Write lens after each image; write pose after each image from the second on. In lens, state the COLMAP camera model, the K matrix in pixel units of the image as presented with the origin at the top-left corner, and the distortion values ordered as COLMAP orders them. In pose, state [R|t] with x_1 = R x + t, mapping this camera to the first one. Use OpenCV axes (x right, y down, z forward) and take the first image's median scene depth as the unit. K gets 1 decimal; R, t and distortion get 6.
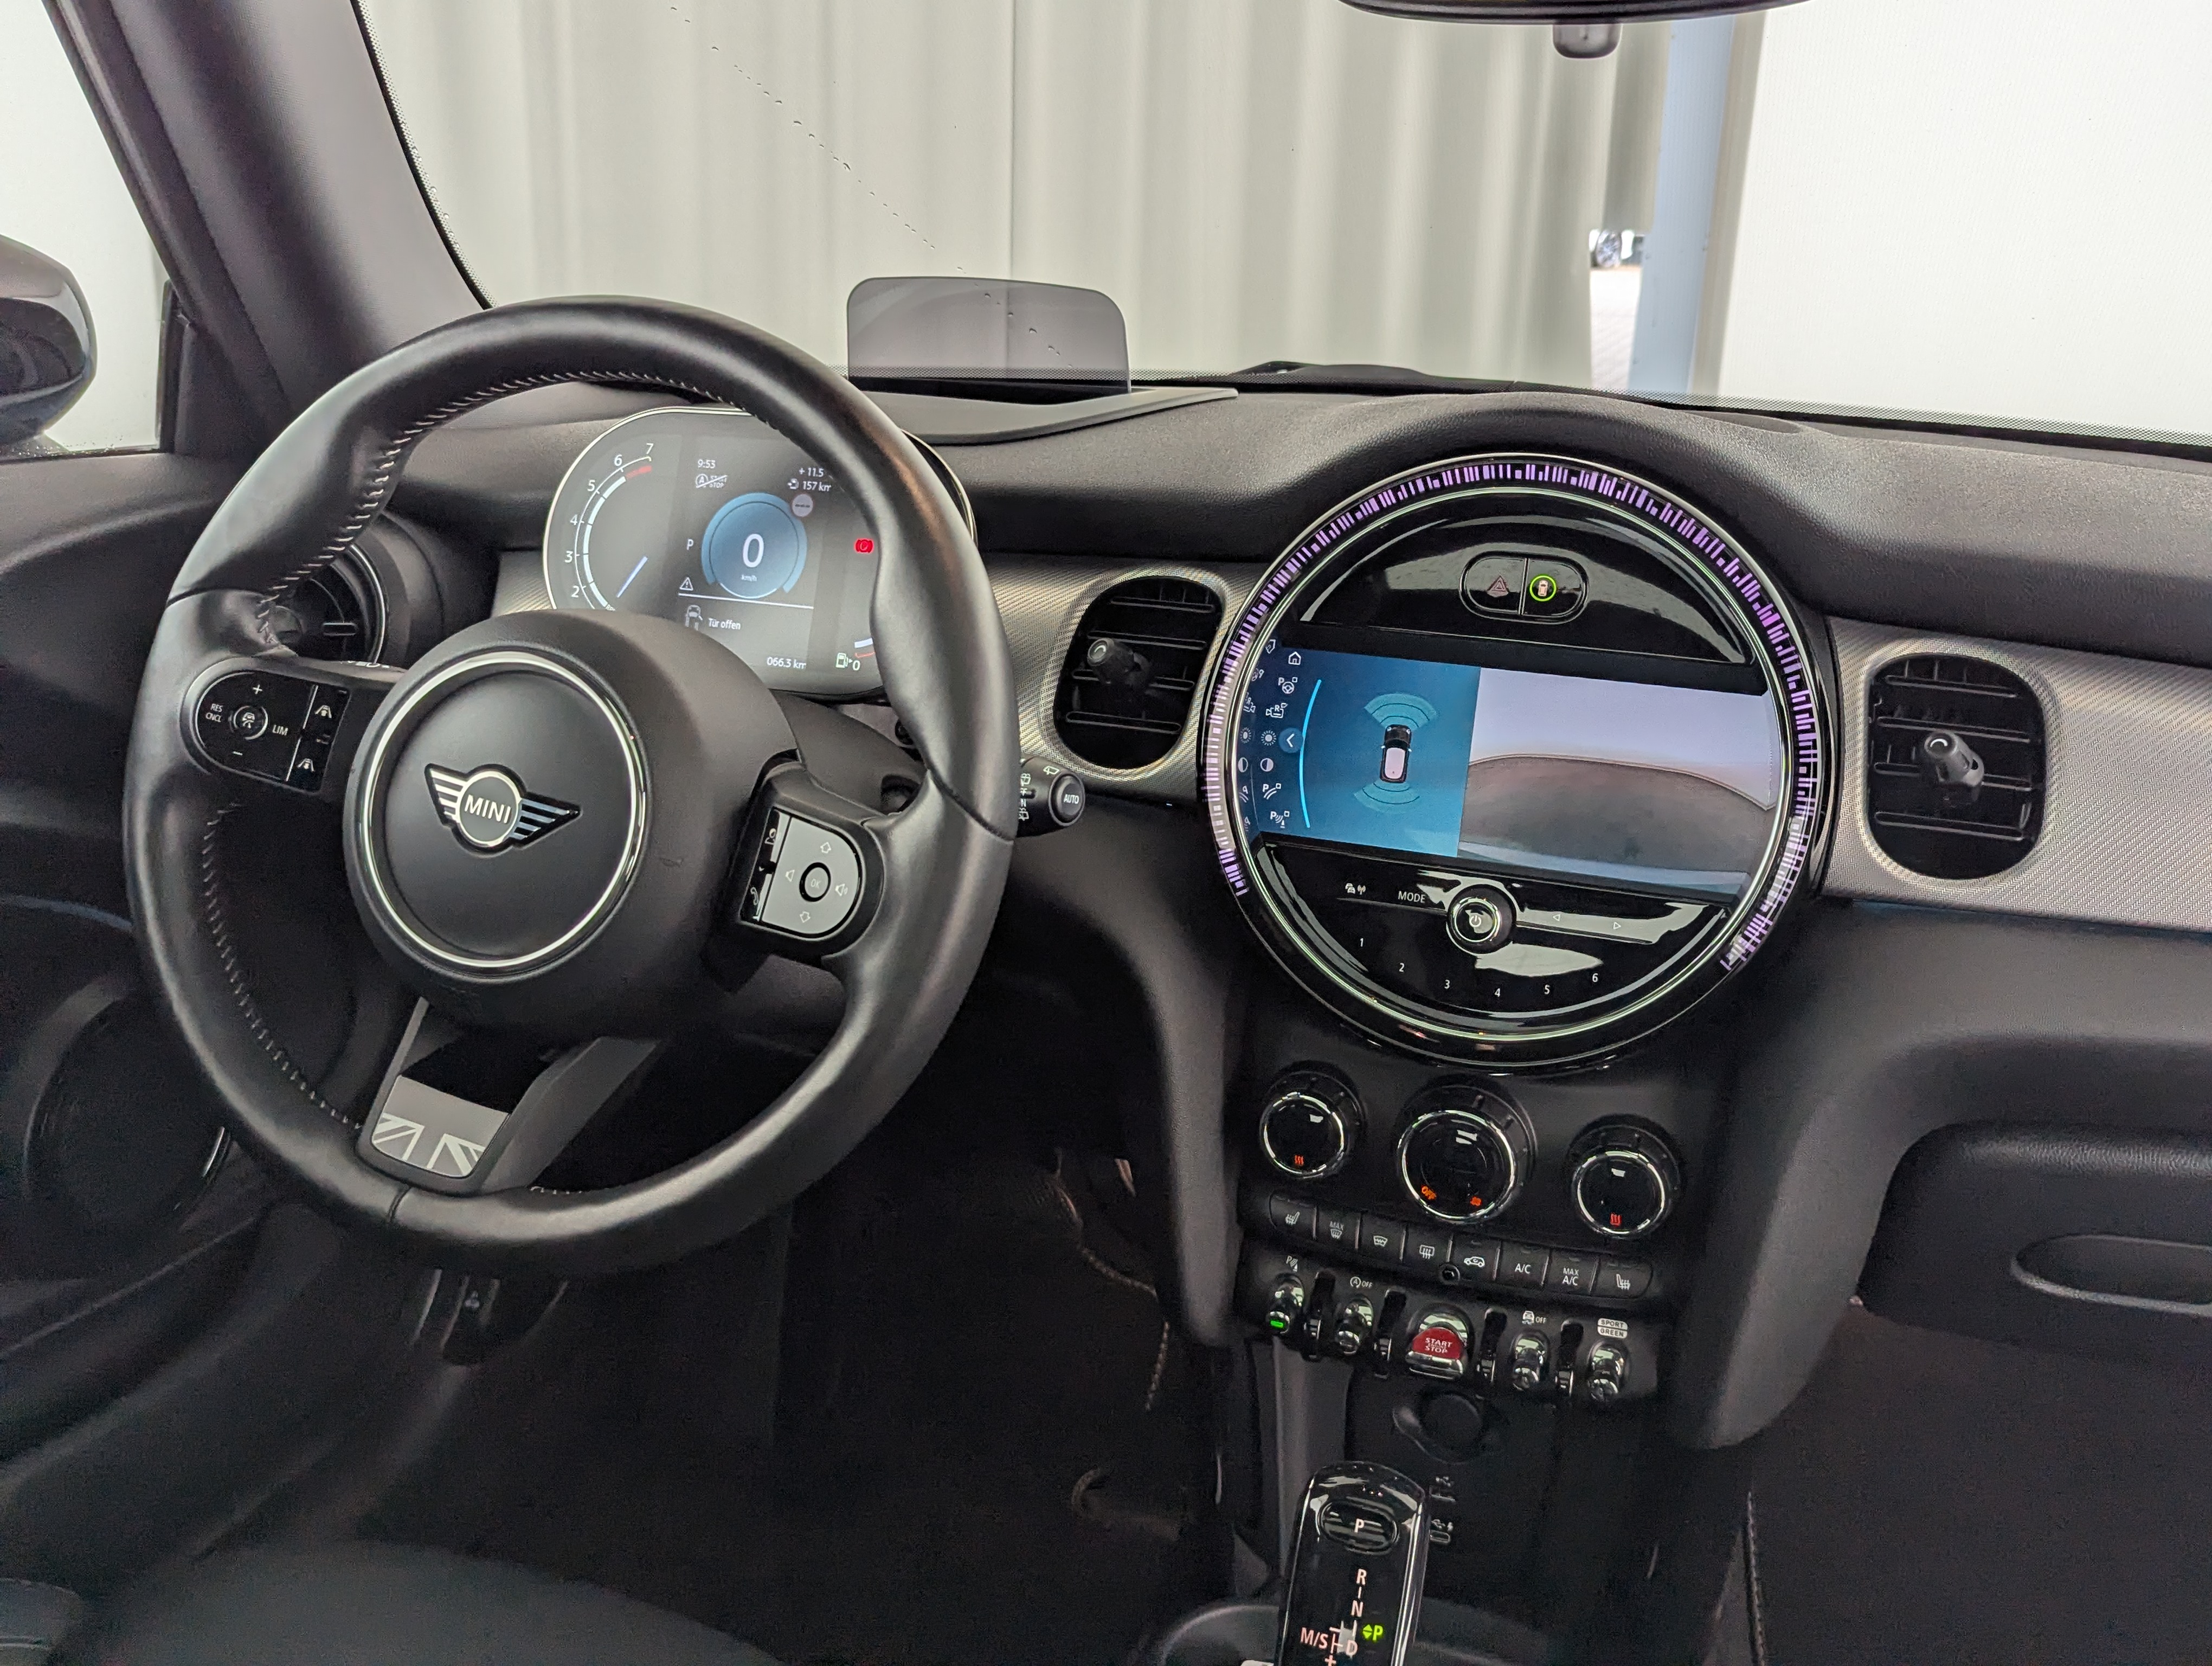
lens RADIAL K [[1950.9, 0, 1115.6], [0, 1950.9, 830.7], [0, 0, 1]] dist [0.072515, -0.071654]
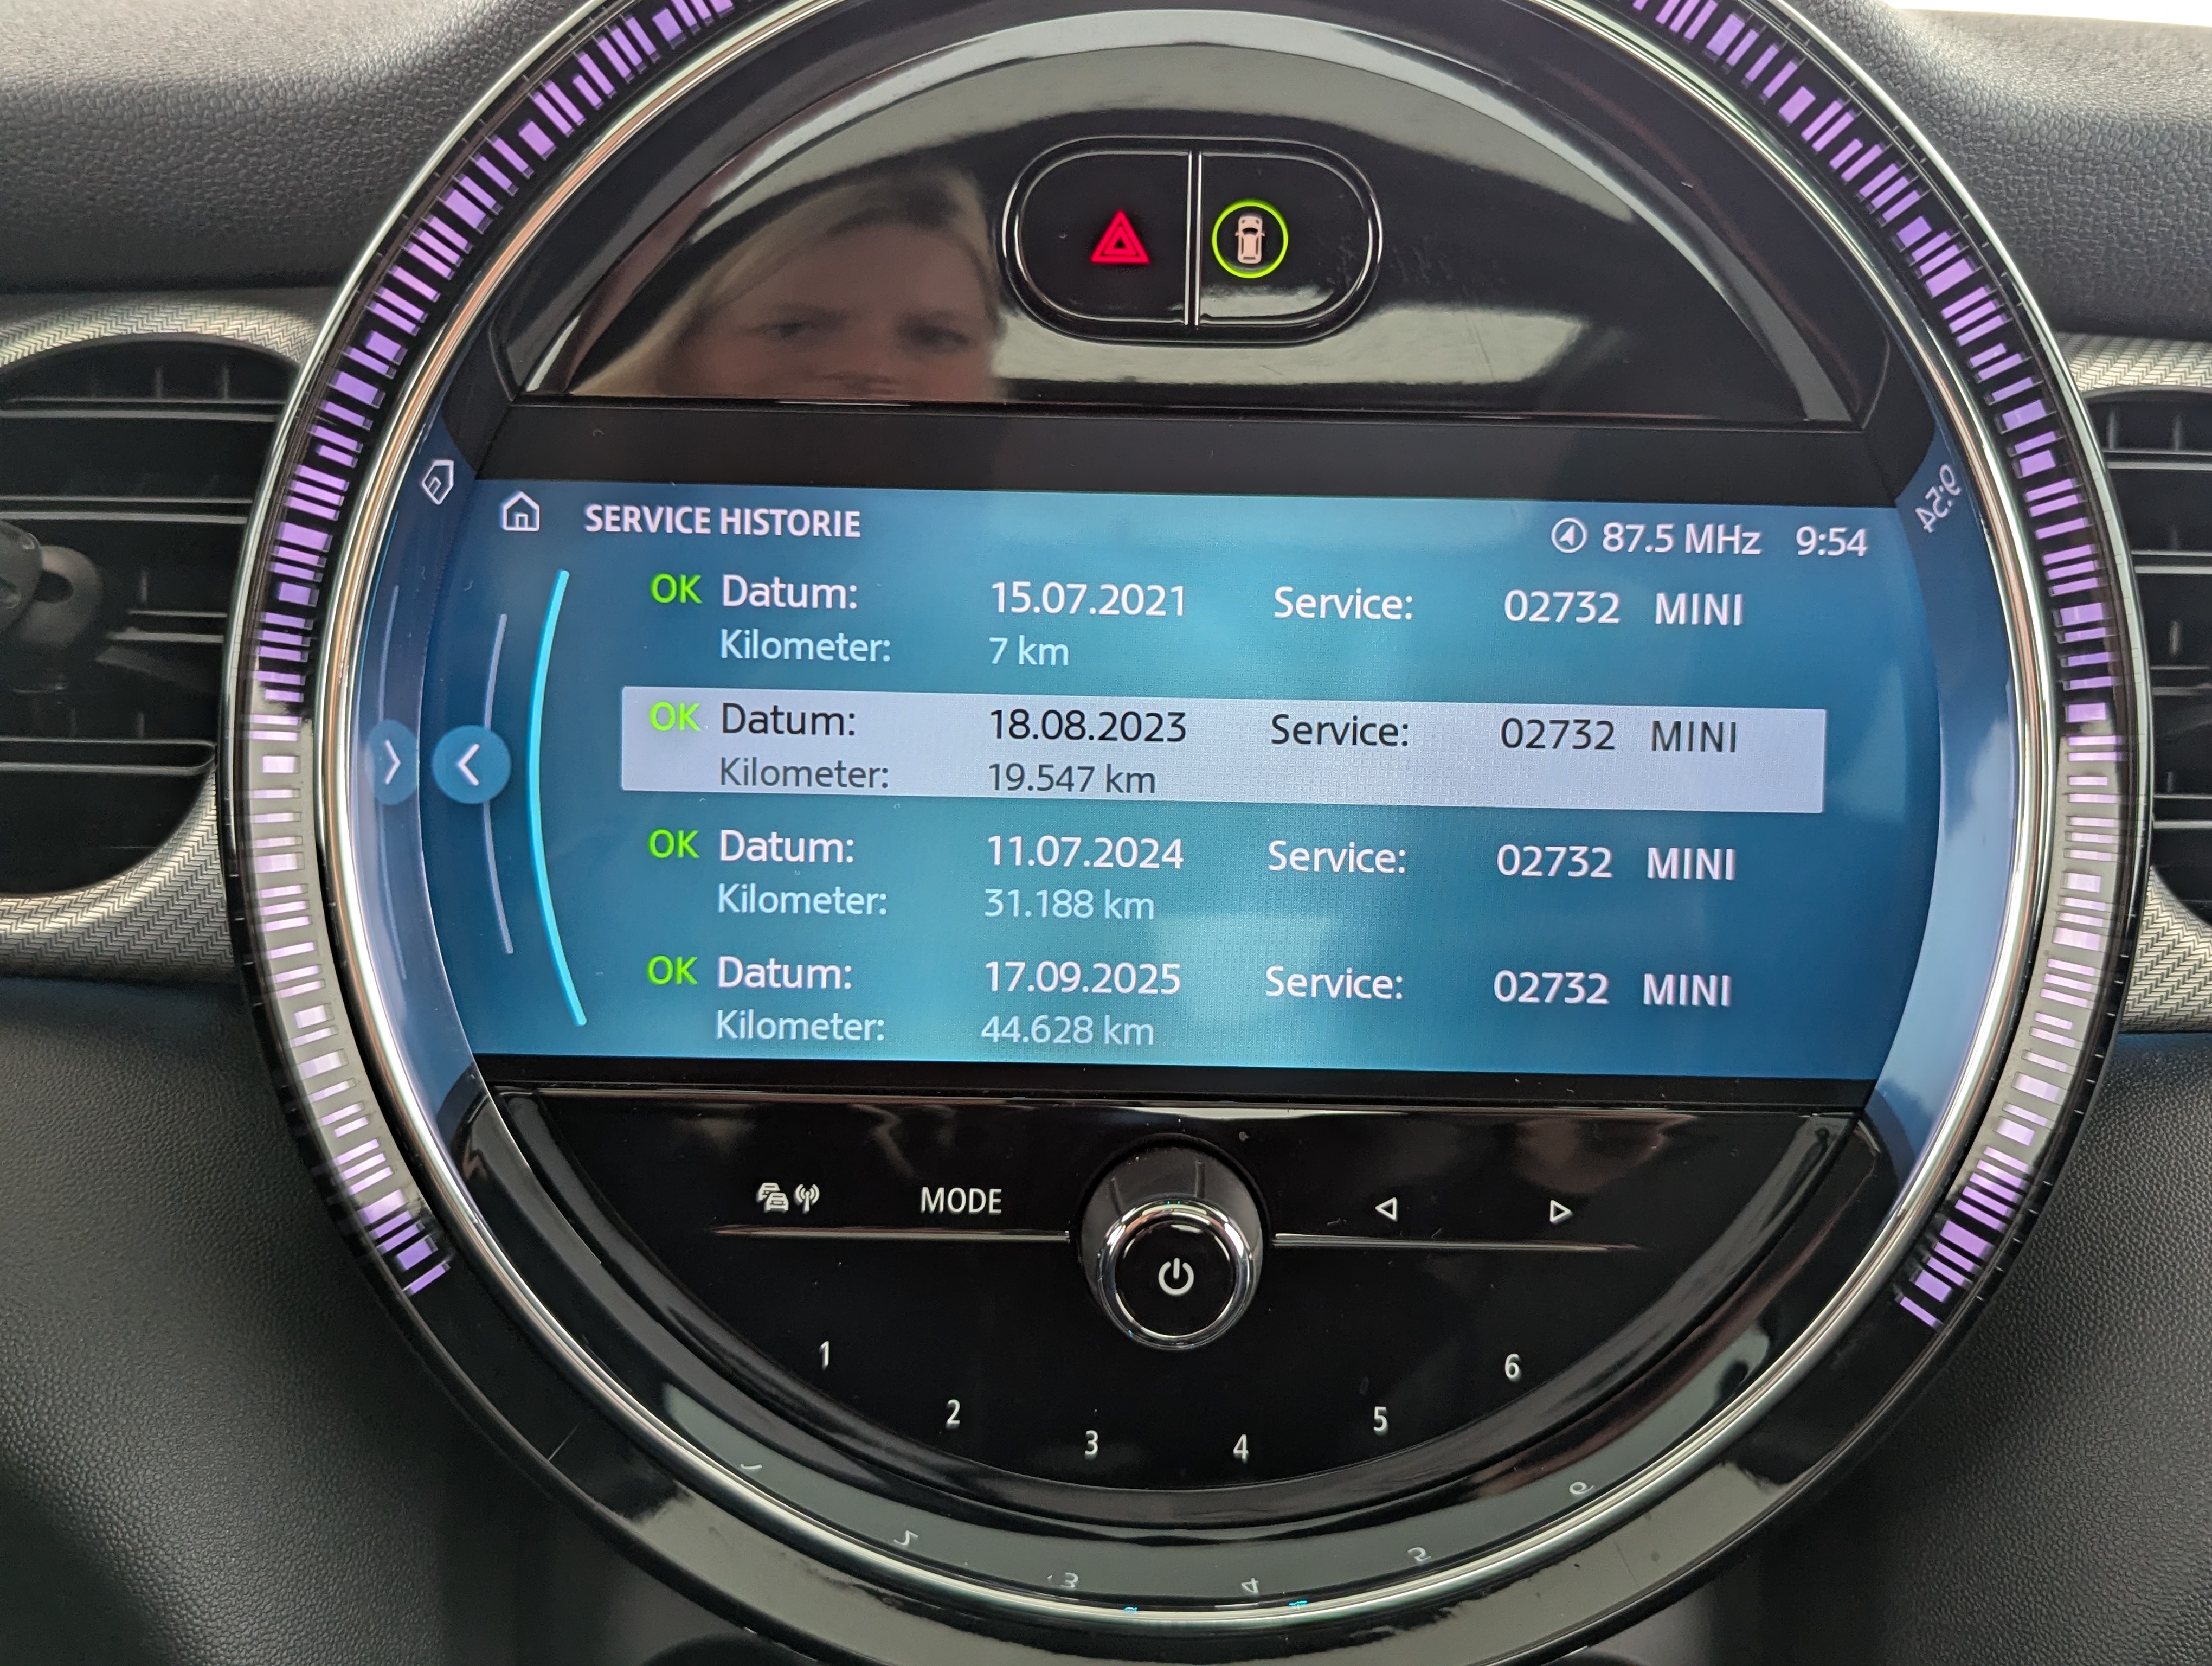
lens RADIAL K [[2043.3, 0, 1104.6], [0, 2043.3, 783.8], [0, 0, 1]] dist [0.010043, 0.022251]
pose [[0.944688, -0.111567, 0.308413, 0.075153], [0.109394, 0.993699, 0.024386, -0.041940], [-0.309190, 0.010701, 0.950940, 0.659966]]
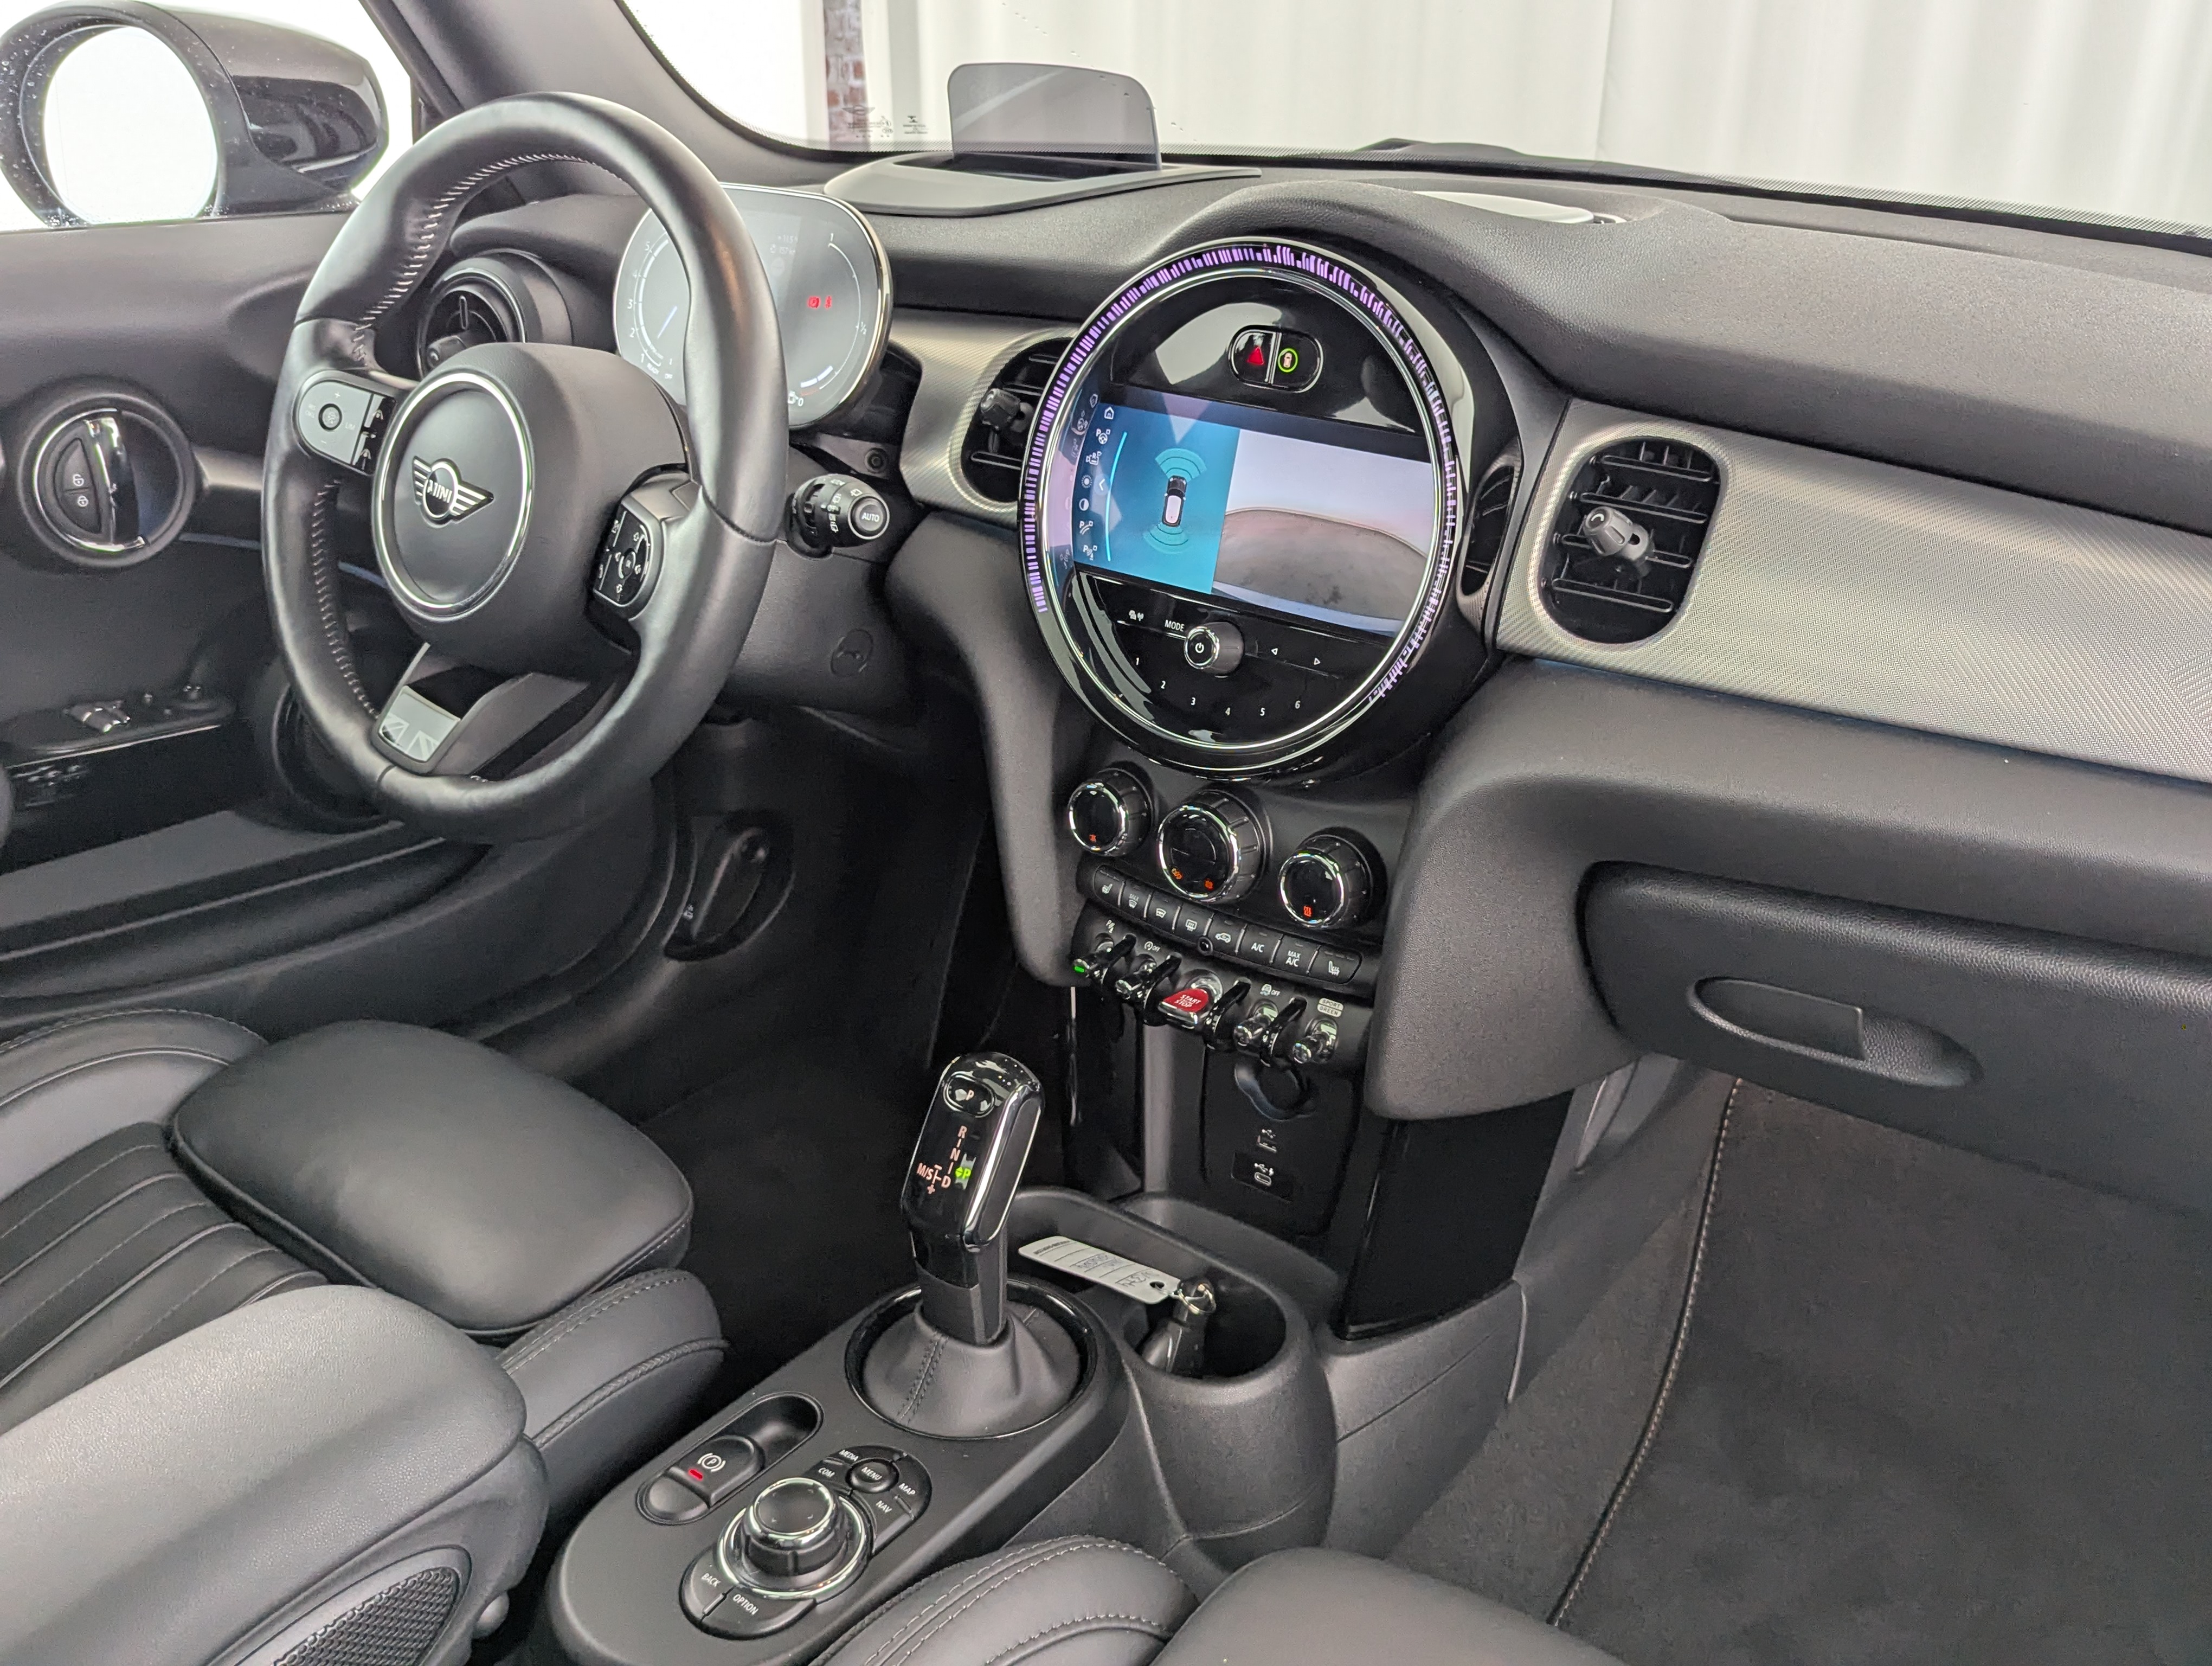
lens RADIAL K [[1953.8, 0, 1116.5], [0, 1953.8, 854.5], [0, 0, 1]] dist [0.086342, -0.091943]
pose [[0.945379, 0.117039, -0.304237, 0.494860], [-0.076810, 0.987022, 0.141027, 0.006946], [0.316794, -0.109956, 0.942099, -0.143284]]
